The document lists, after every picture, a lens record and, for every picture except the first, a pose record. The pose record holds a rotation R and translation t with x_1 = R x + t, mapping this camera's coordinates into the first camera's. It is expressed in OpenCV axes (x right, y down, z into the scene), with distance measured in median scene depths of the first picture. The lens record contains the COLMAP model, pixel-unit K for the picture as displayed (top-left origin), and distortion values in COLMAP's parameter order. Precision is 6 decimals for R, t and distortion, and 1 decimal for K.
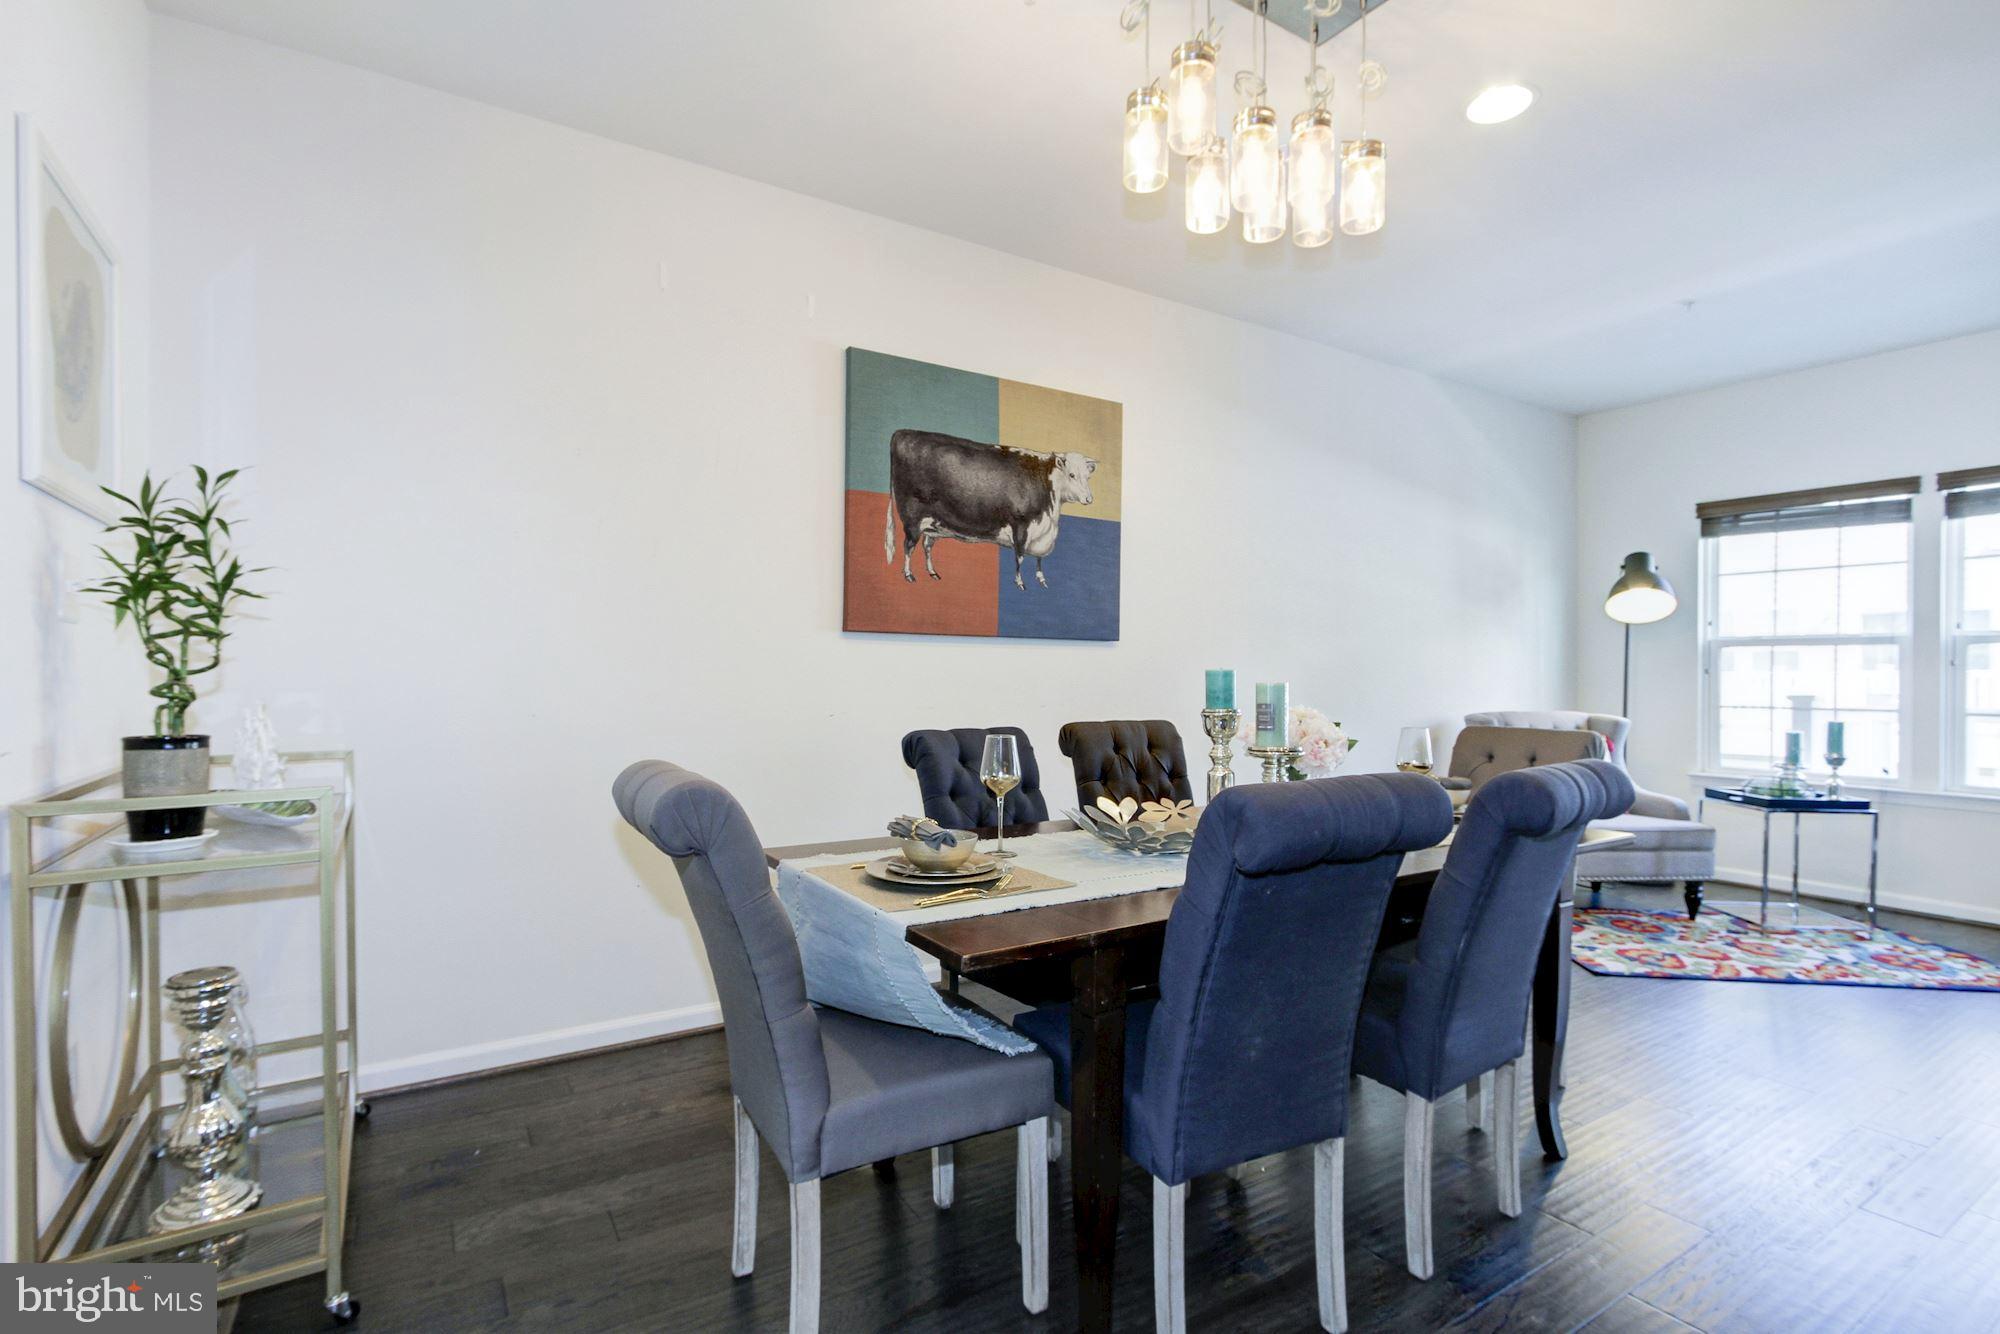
lens RADIAL K [[947.5, 0, 985.3], [0, 947.5, 675.3], [0, 0, 1]] dist [-0.012983, 0.006209]
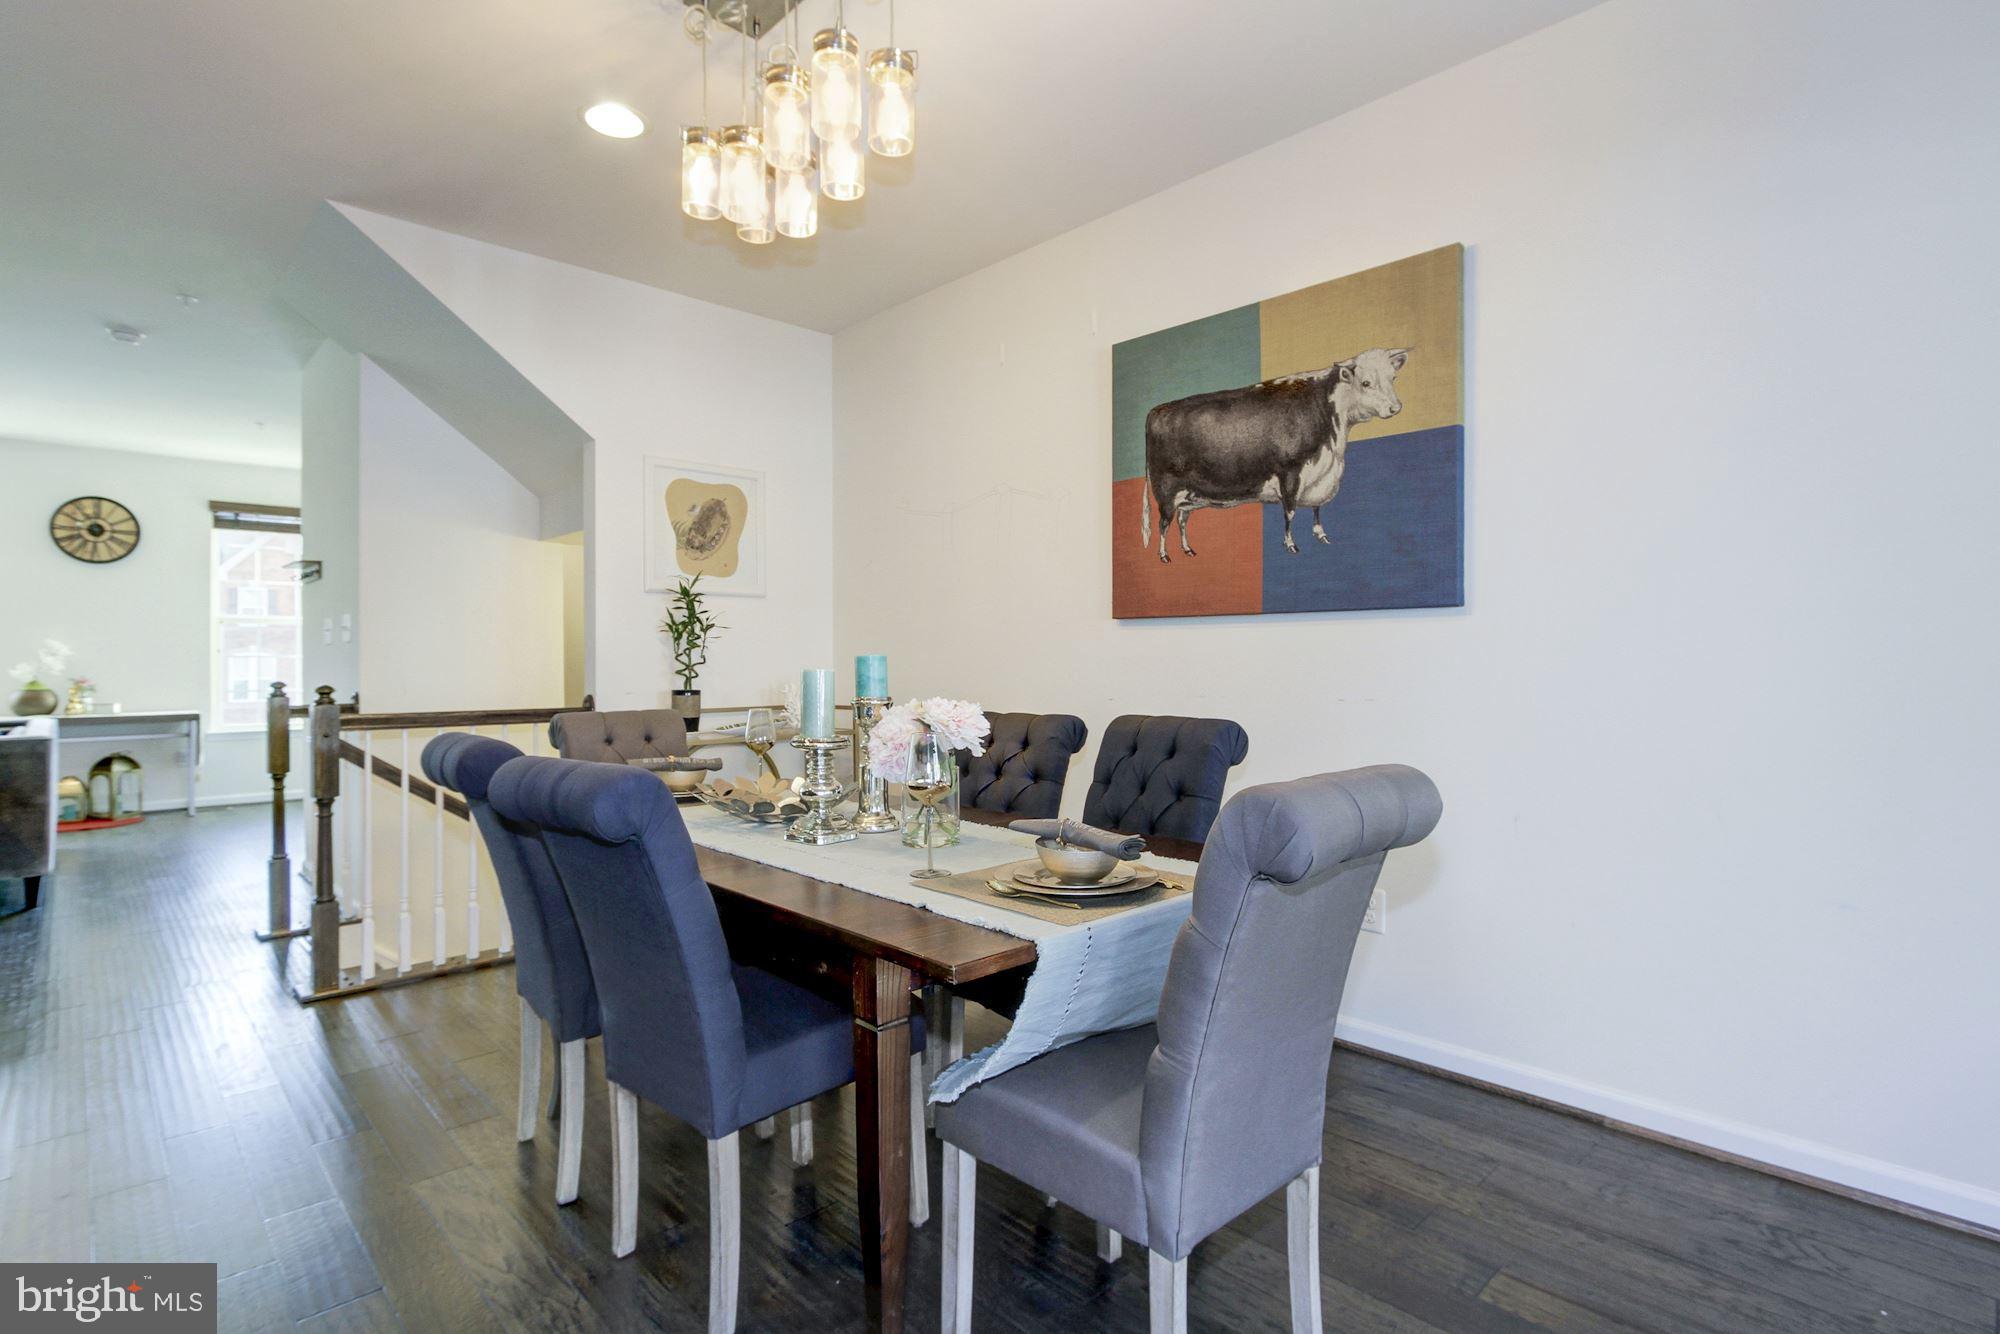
lens RADIAL K [[978.4, 0, 1007.6], [0, 978.4, 657.6], [0, 0, 1]] dist [-0.006558, 0.000420]
pose [[0.211160, -0.005853, -0.977434, 0.790477], [0.009526, 0.999947, -0.003930, -0.000618], [0.977405, -0.008482, 0.211204, 0.589141]]
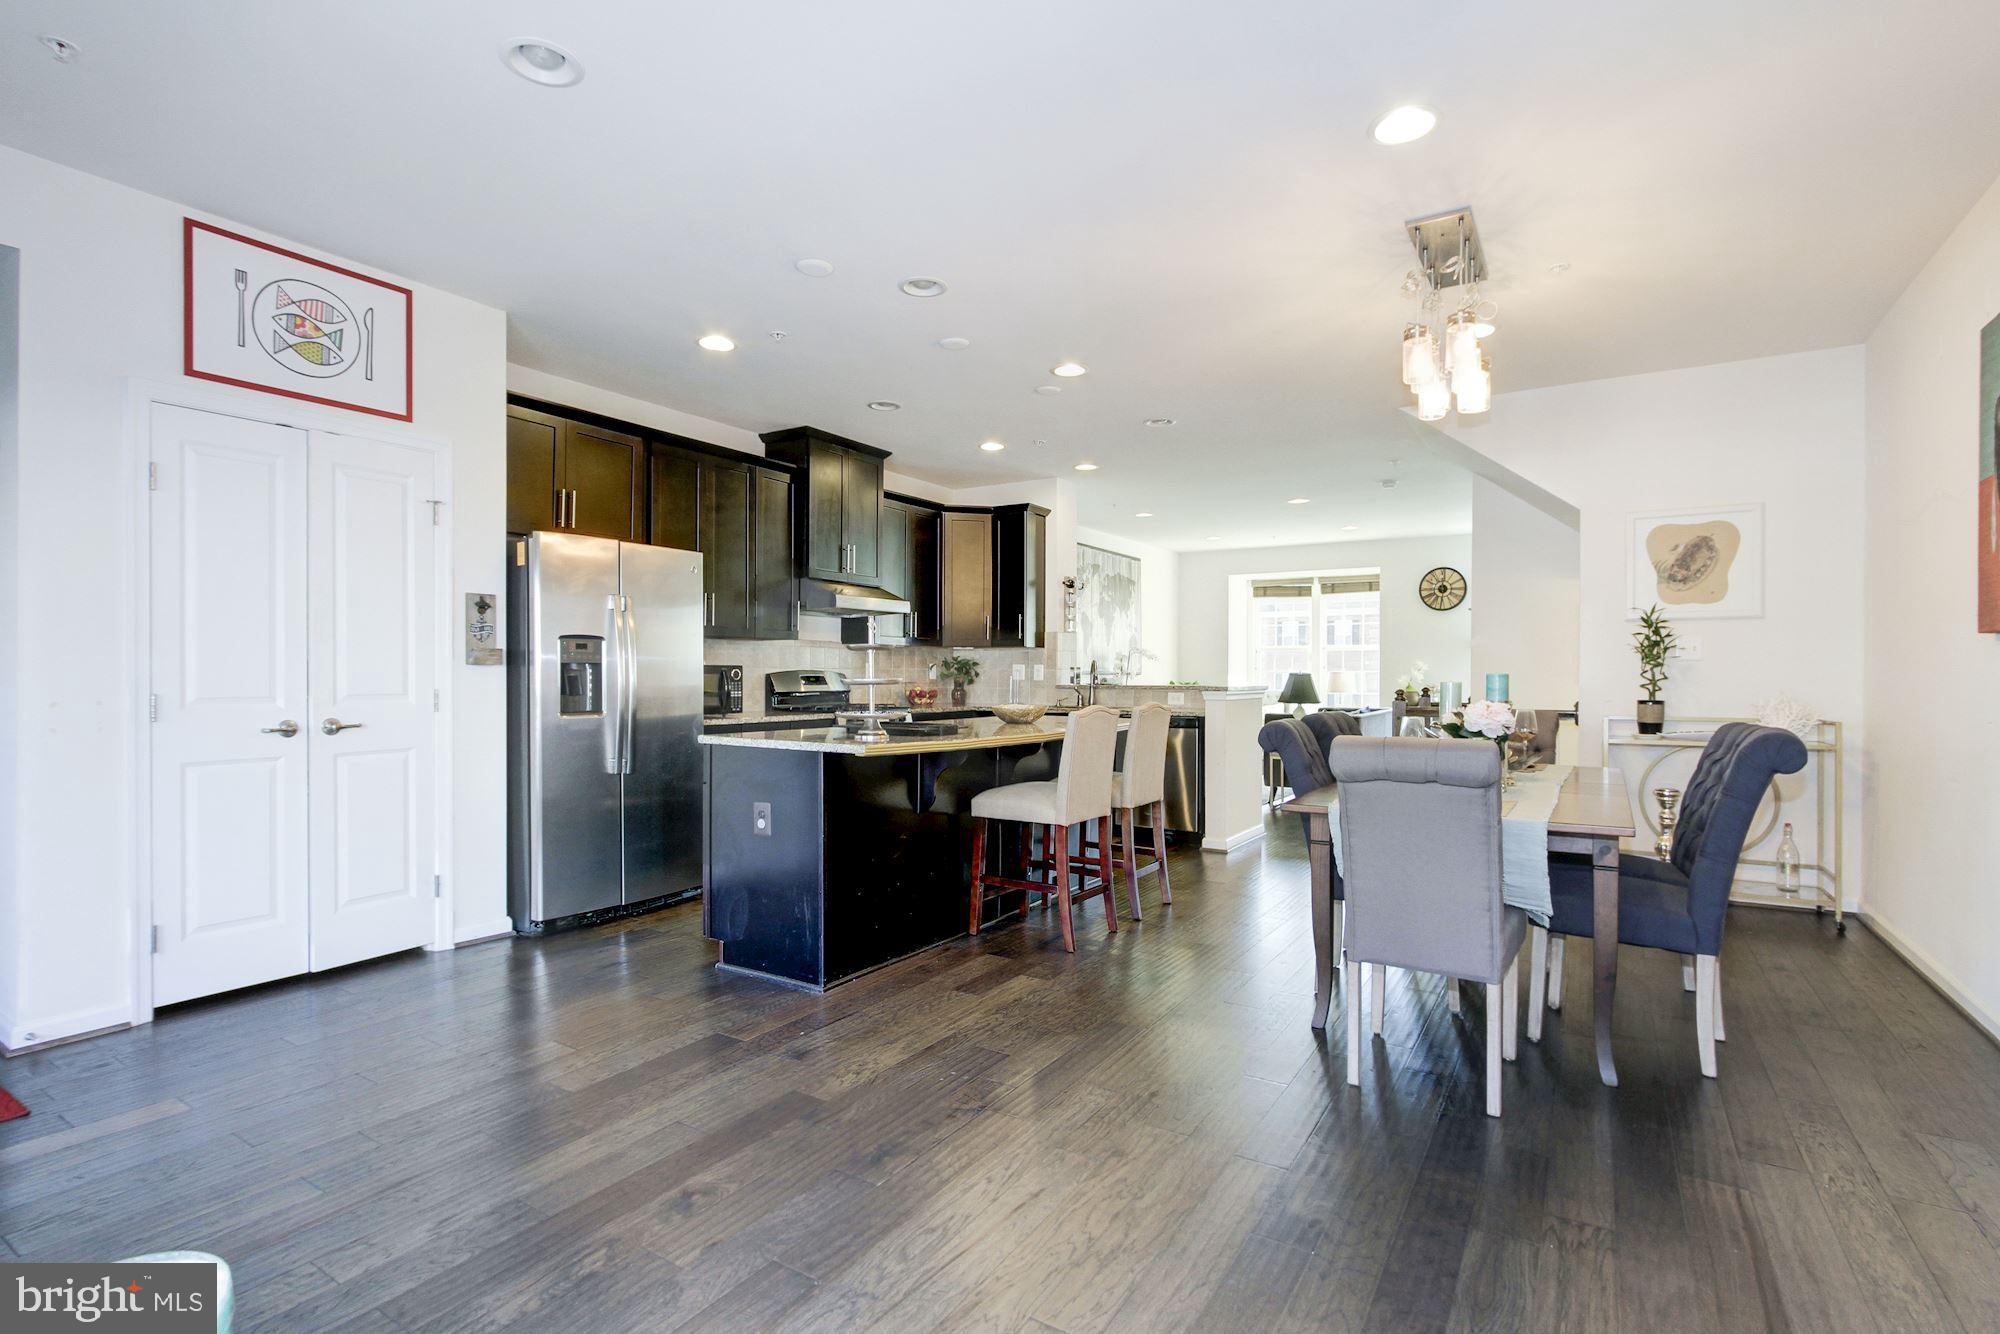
lens RADIAL K [[947.5, 0, 985.3], [0, 947.5, 675.3], [0, 0, 1]] dist [-0.012983, 0.006209]
pose [[-0.904397, -0.003080, -0.426681, 1.025905], [-0.001161, 0.999988, -0.004758, 0.000822], [0.426690, -0.003808, -0.904390, 1.271314]]
